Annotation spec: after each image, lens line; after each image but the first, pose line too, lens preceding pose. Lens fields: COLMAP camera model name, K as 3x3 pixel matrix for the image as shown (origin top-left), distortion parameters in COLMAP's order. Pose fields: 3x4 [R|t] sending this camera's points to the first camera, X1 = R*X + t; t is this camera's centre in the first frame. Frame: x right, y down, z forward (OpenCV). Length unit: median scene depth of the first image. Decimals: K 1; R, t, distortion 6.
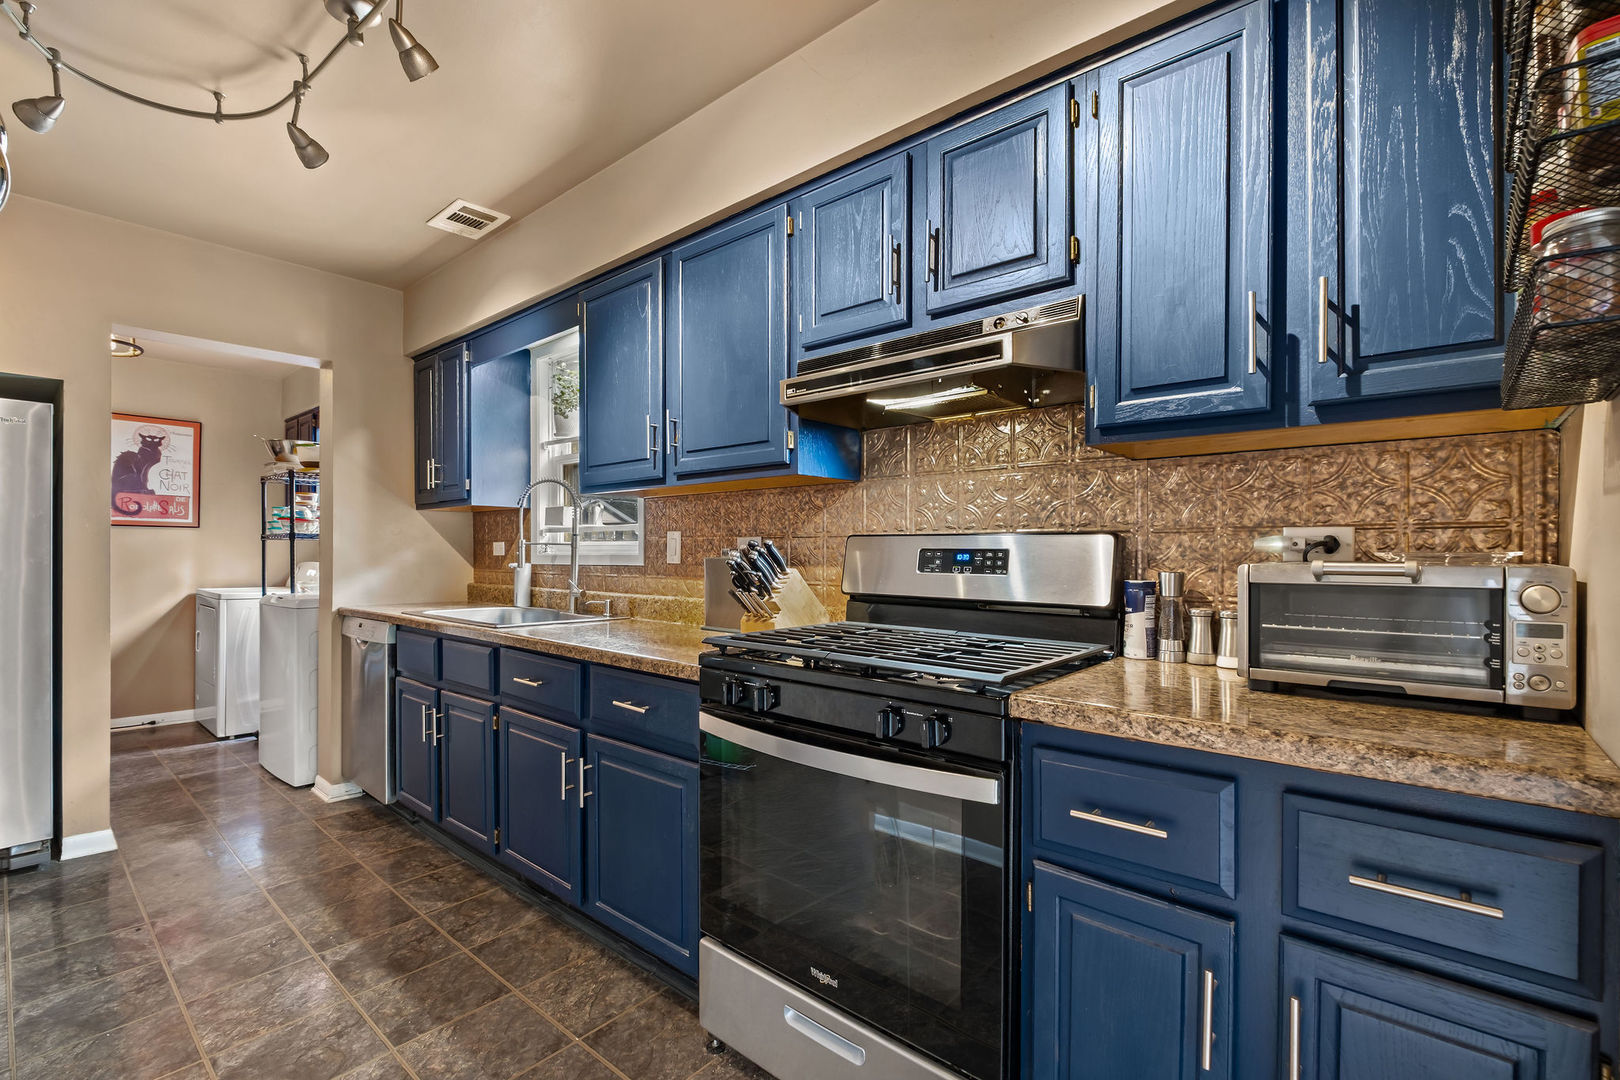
lens RADIAL K [[727.2, 0, 805.8], [0, 727.2, 559.4], [0, 0, 1]] dist [0.001415, -0.004176]
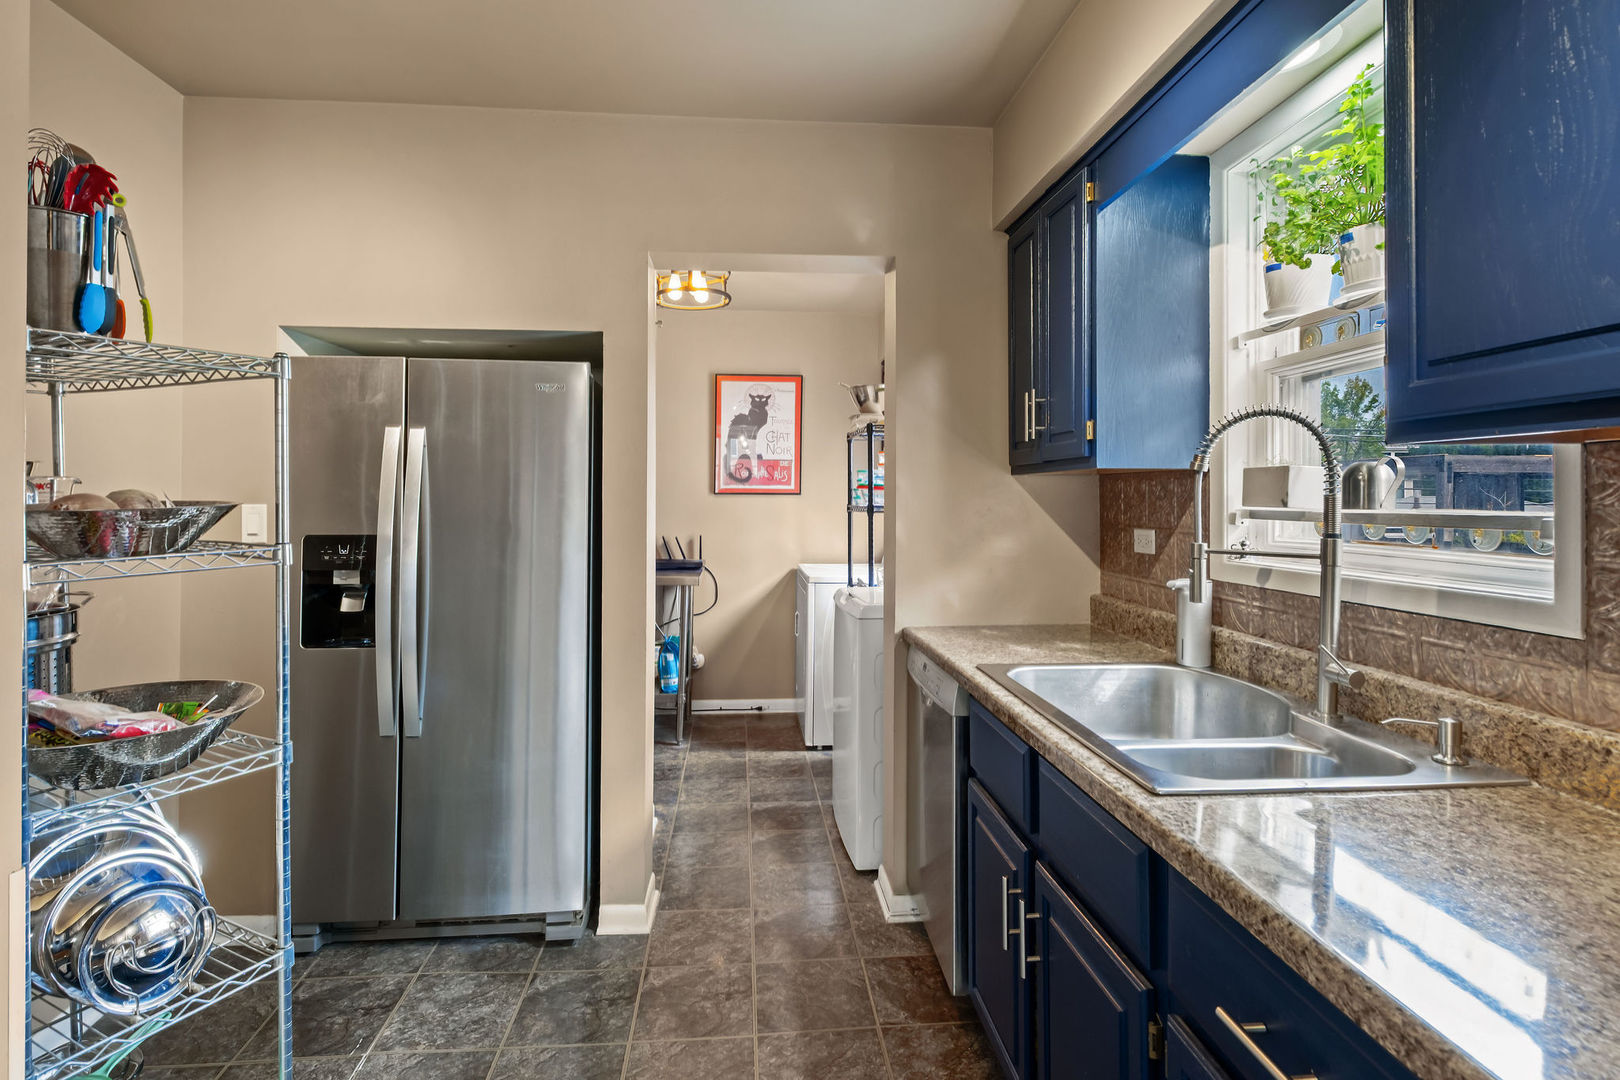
lens RADIAL K [[819.2, 0, 807.1], [0, 819.2, 497.0], [0, 0, 1]] dist [0.001586, -0.000008]
pose [[0.717282, -0.002564, -0.696779, -0.182724], [-0.002995, 0.999973, -0.006763, -0.046534], [0.696777, 0.006938, 0.717254, 0.397644]]
